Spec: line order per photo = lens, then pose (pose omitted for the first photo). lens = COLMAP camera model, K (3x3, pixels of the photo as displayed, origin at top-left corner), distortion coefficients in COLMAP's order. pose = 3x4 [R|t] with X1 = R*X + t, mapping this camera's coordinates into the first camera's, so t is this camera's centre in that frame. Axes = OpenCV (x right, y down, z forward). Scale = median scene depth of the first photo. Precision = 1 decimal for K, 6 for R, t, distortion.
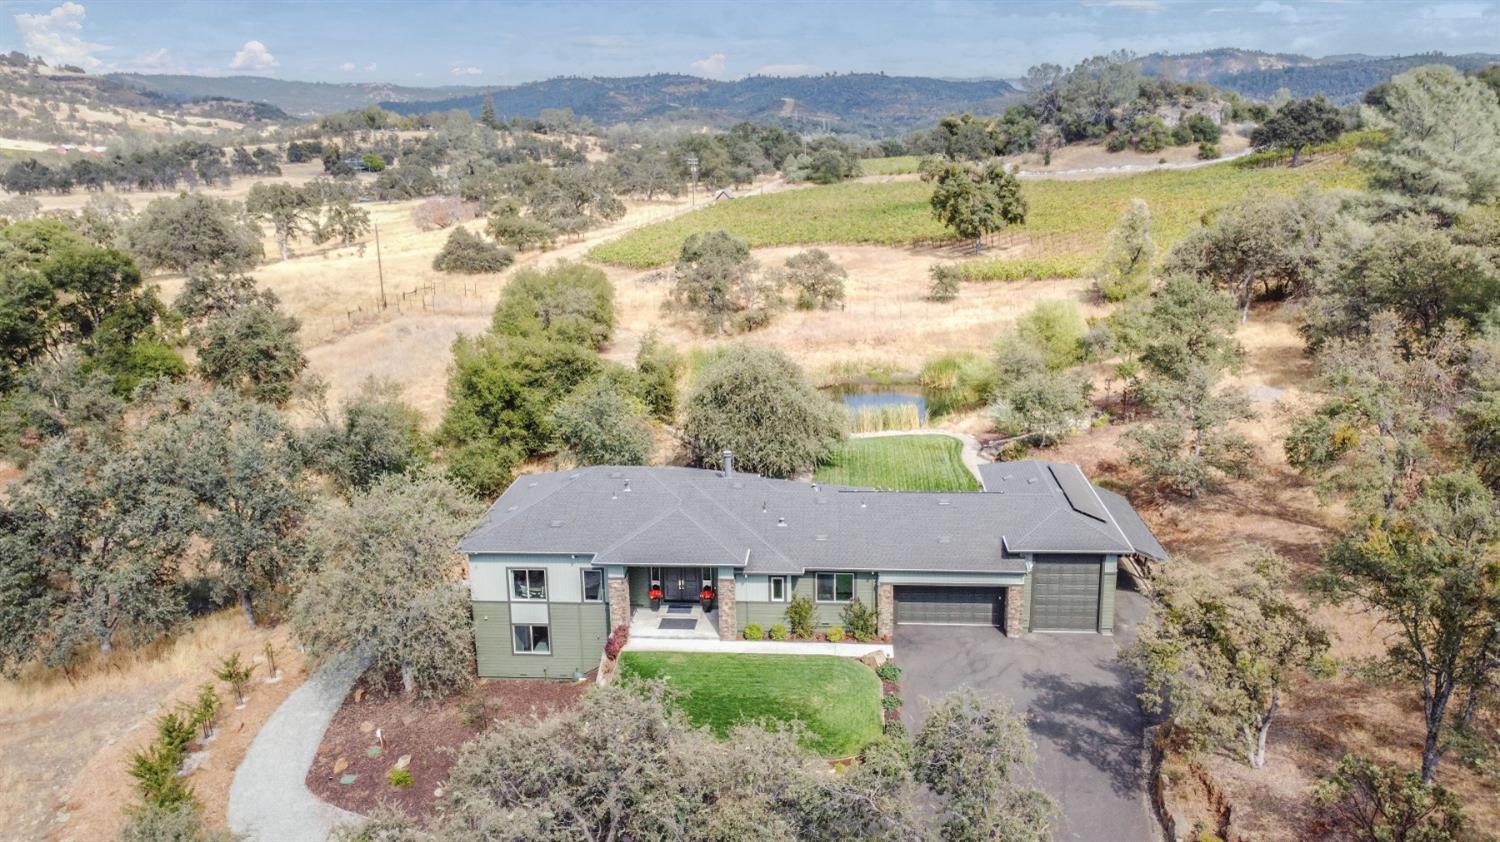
lens RADIAL K [[1094.4, 0, 750.0], [0, 1094.4, 421.0], [0, 0, 1]] dist [0.002583, 0.000571]
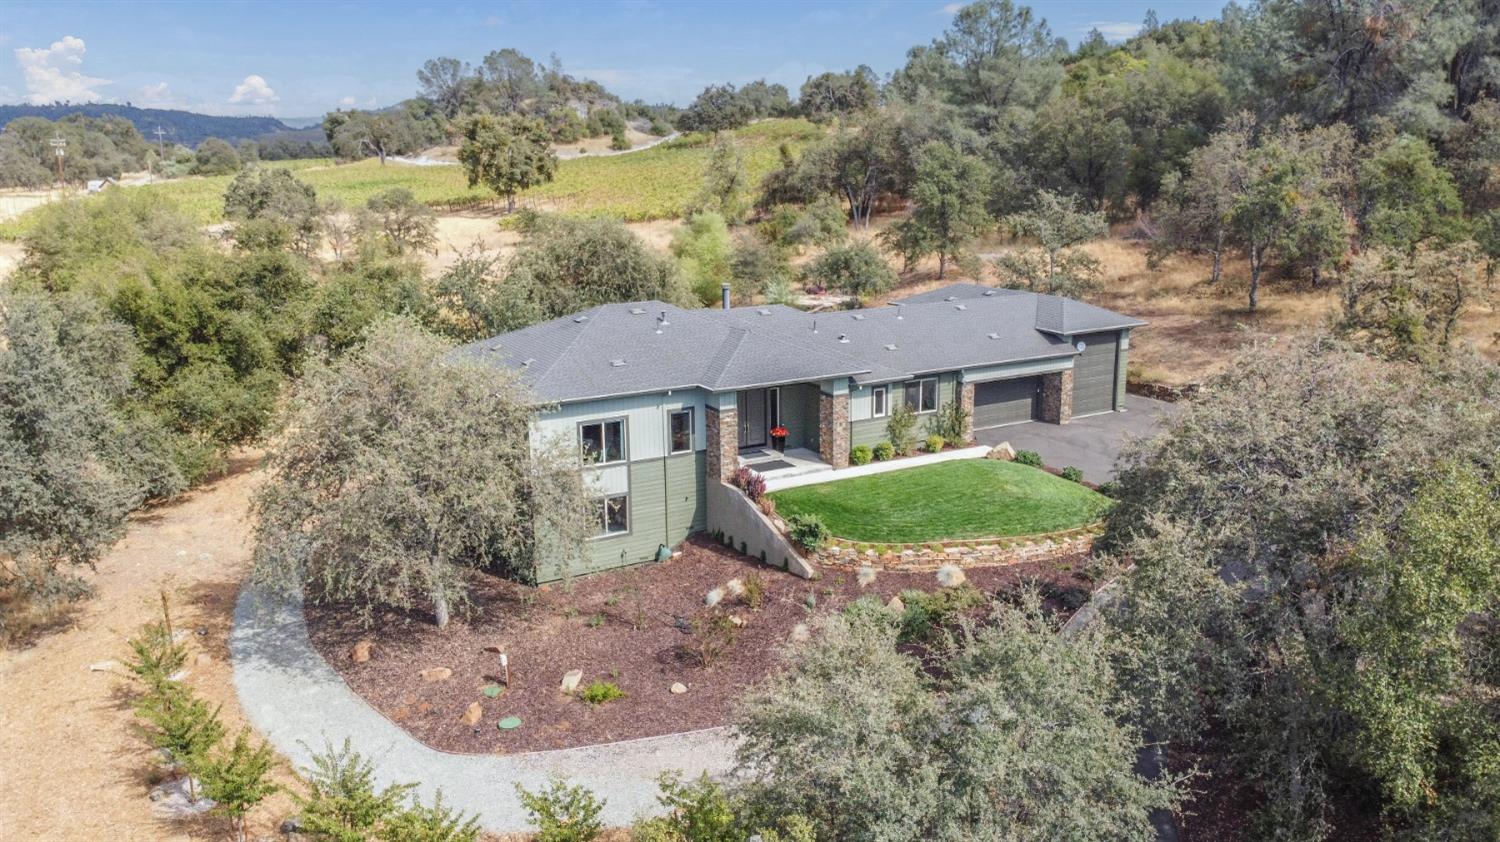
lens RADIAL K [[1097.2, 0, 752.4], [0, 1097.2, 425.9], [0, 0, 1]] dist [0.001741, -0.000336]
pose [[0.827219, -0.125400, 0.547707, -0.533230], [0.137703, 0.990296, 0.018756, 0.137372], [-0.544744, 0.059906, 0.836460, 0.303637]]
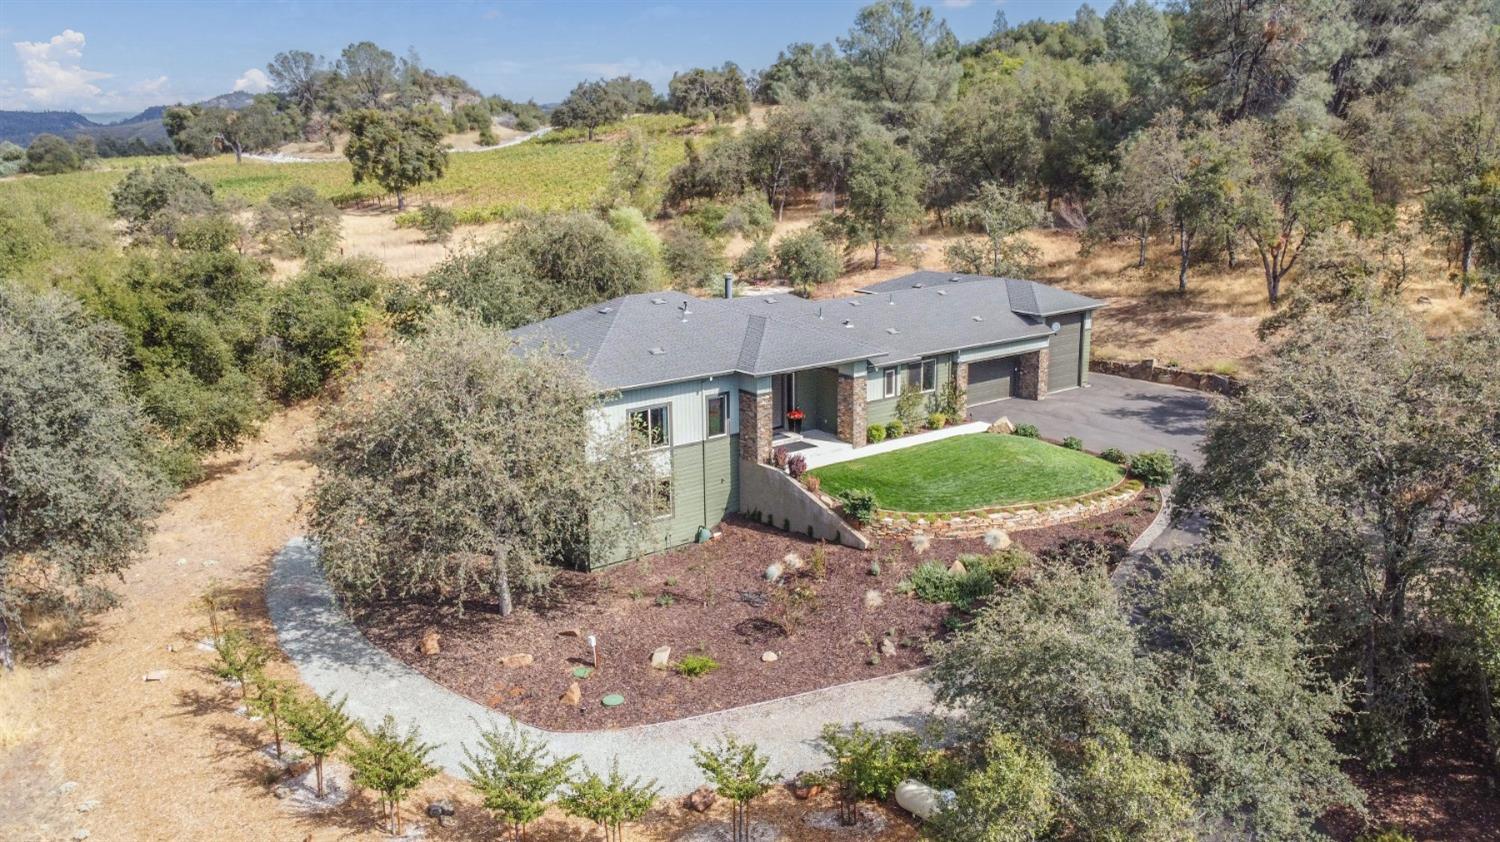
lens RADIAL K [[1094.4, 0, 750.0], [0, 1094.4, 421.0], [0, 0, 1]] dist [0.002583, 0.000571]
pose [[0.745319, -0.153136, 0.648883, -0.656442], [0.168590, 0.984922, 0.038795, 0.125019], [-0.645040, 0.080481, 0.759899, 0.357097]]
